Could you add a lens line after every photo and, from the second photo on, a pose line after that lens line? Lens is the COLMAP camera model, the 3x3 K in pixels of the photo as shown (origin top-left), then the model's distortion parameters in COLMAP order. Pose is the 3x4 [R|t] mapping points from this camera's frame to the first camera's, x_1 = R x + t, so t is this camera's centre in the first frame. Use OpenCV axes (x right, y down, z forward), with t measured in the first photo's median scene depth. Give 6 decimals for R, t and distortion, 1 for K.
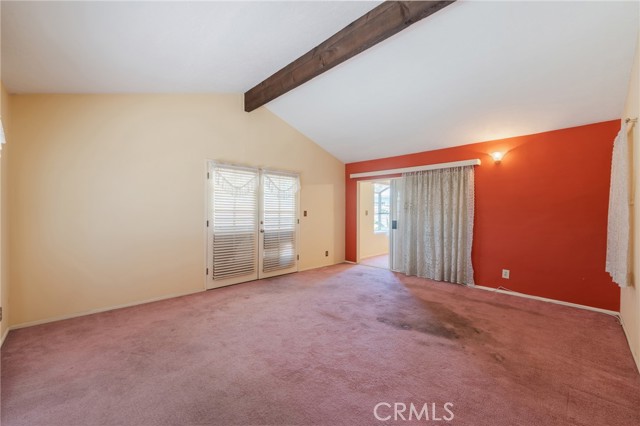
lens RADIAL K [[256.0, 0, 318.4], [0, 256.0, 211.4], [0, 0, 1]] dist [-0.010762, -0.000281]
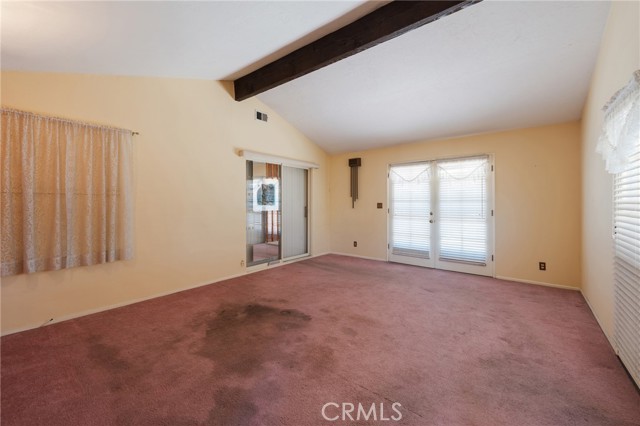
lens RADIAL K [[256.0, 0, 319.0], [0, 256.0, 207.1], [0, 0, 1]] dist [-0.010762, -0.000281]
pose [[-0.992936, -0.003936, -0.118588, 0.314030], [-0.006480, 0.999757, 0.021075, -0.001989], [0.118476, 0.021694, -0.992720, 1.922973]]
